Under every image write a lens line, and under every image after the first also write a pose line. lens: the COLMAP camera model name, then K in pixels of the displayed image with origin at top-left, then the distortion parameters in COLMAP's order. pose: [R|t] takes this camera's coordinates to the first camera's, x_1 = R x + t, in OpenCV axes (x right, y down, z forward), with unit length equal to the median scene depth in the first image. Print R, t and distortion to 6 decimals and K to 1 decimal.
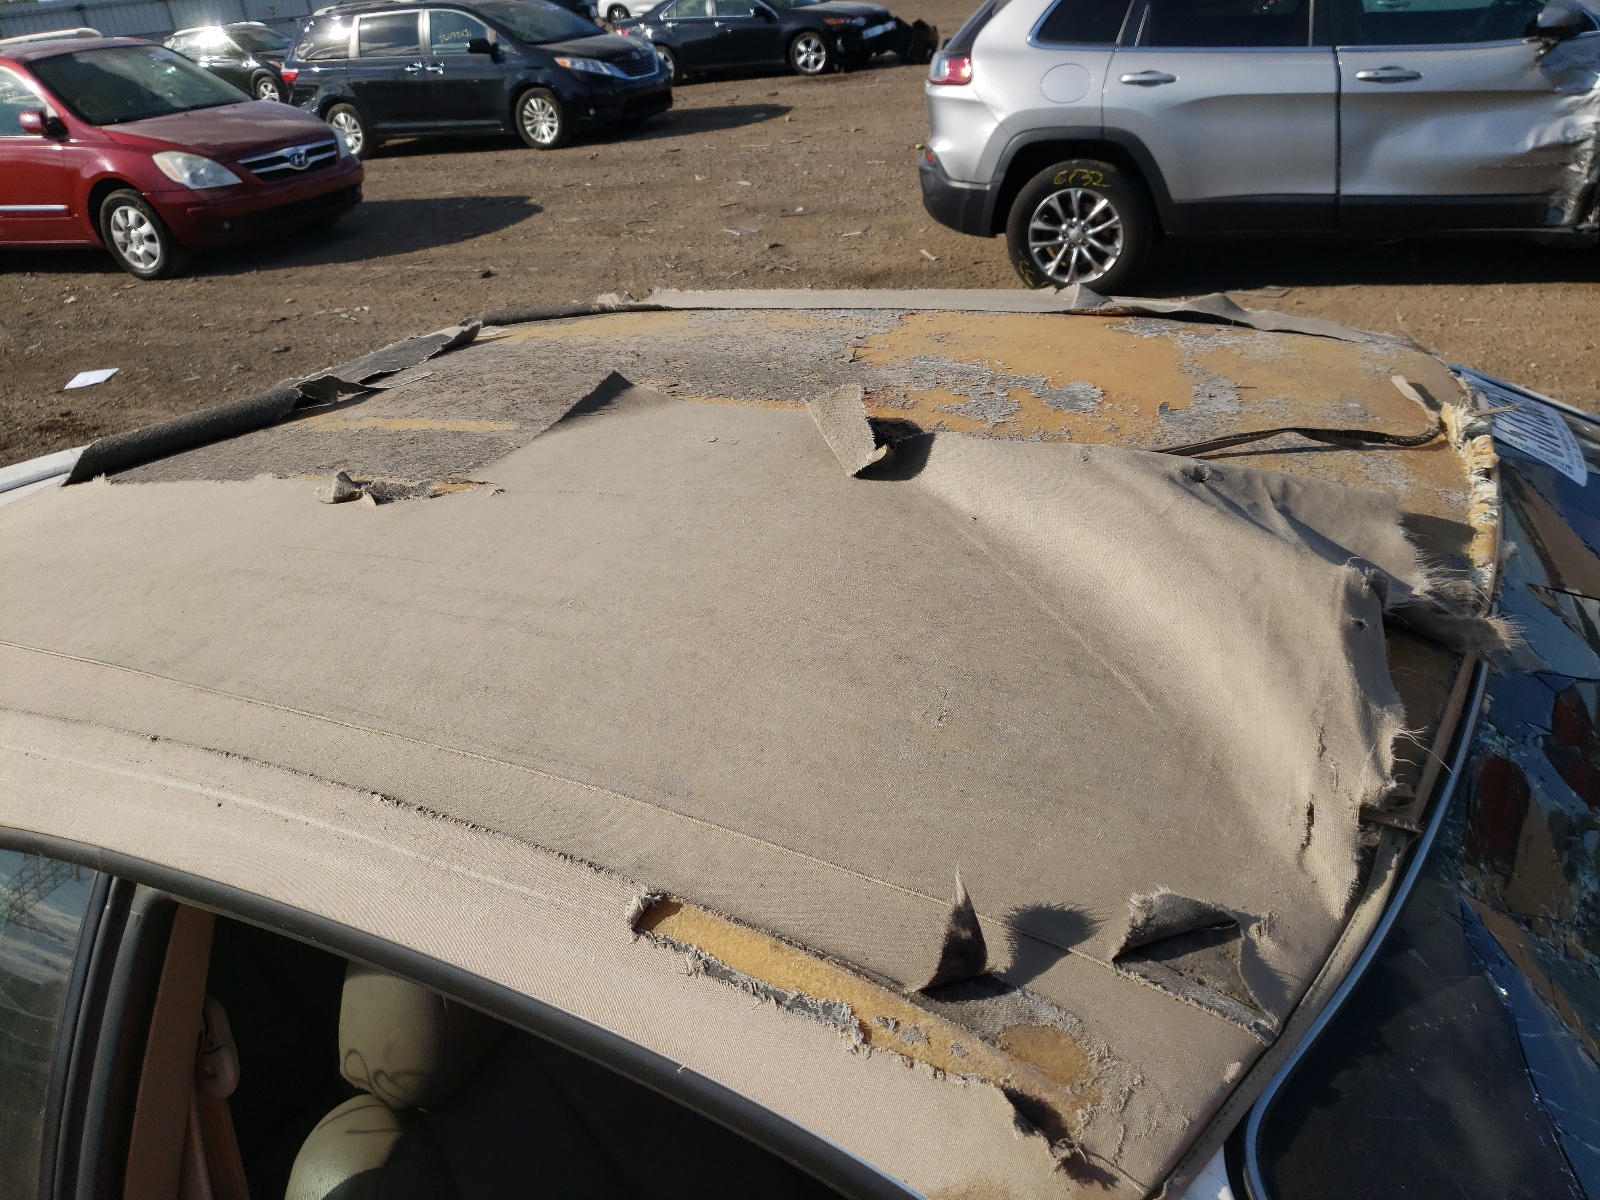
lens RADIAL K [[1182.5, 0, 800.0], [0, 1182.5, 600.0], [0, 0, 1]] dist [0.009953, 0.009487]
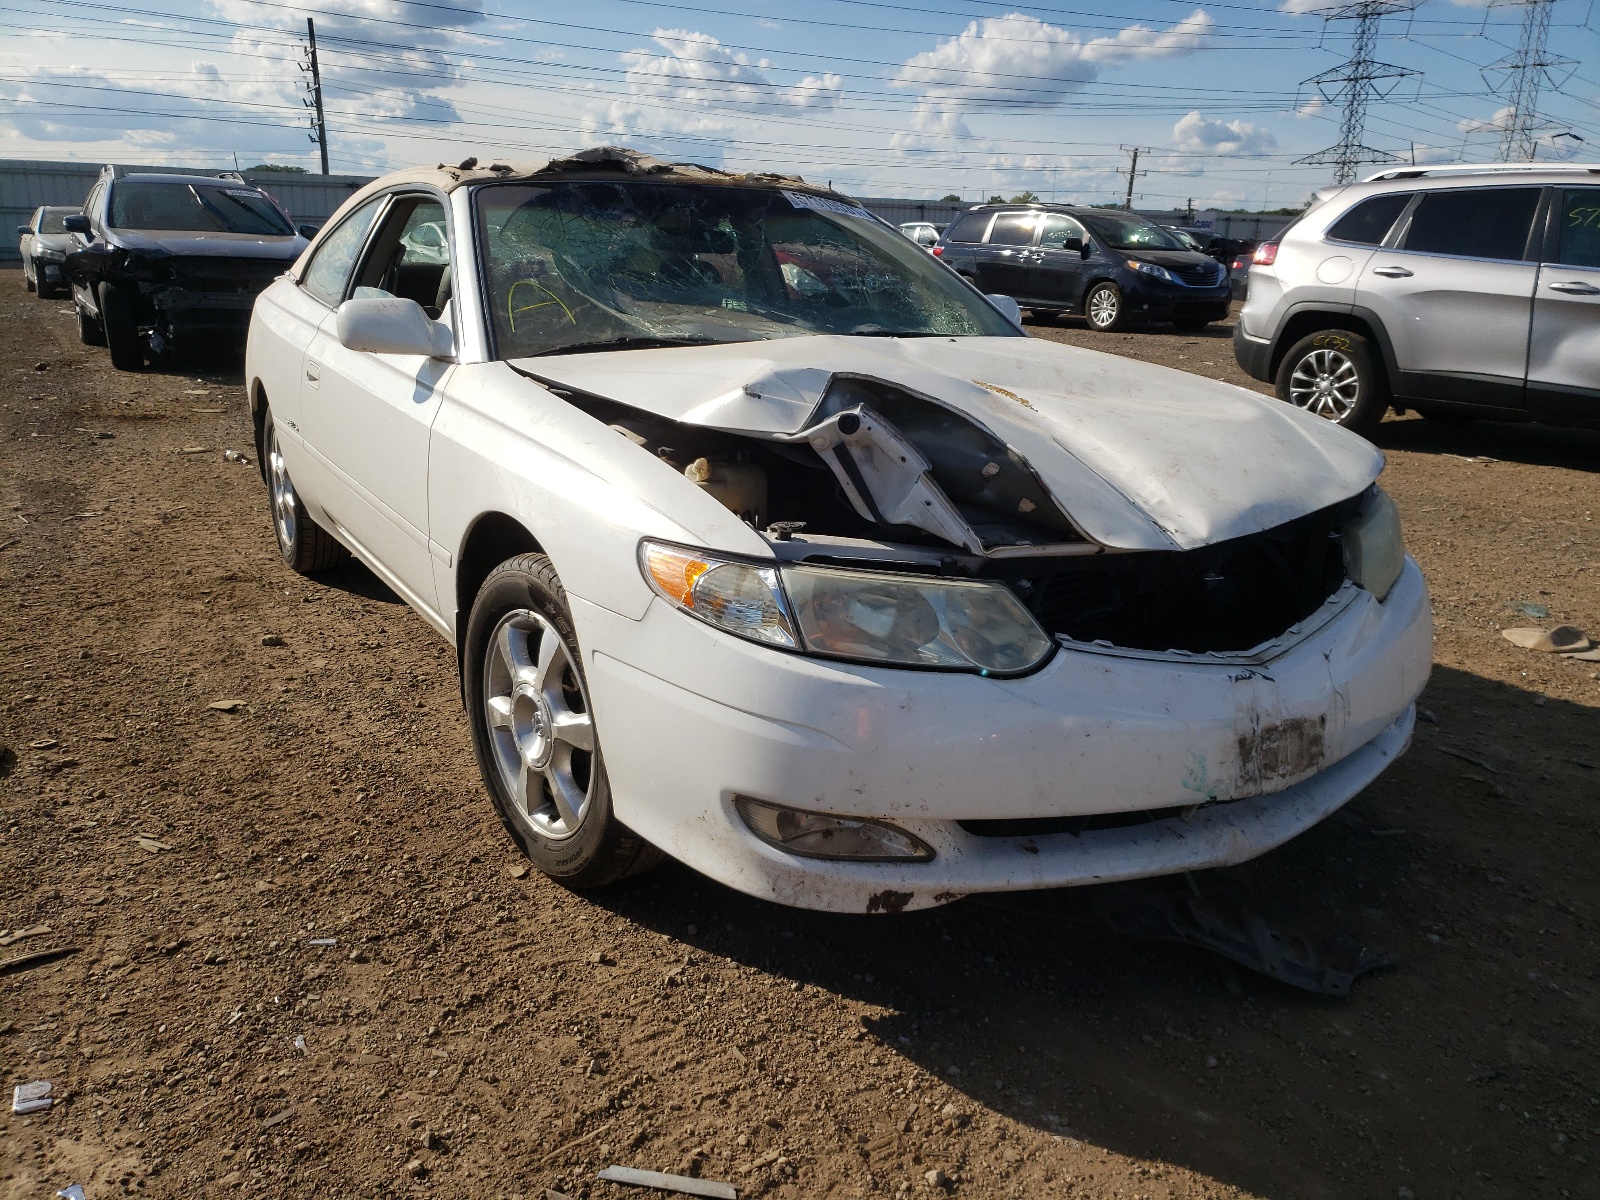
lens RADIAL K [[1182.5, 0, 800.0], [0, 1182.5, 600.0], [0, 0, 1]] dist [0.009953, 0.009487]
pose [[0.844909, 0.267800, -0.463045, 0.404353], [-0.343100, 0.935442, -0.085038, 0.198156], [0.410379, 0.230721, 0.882246, -0.277793]]
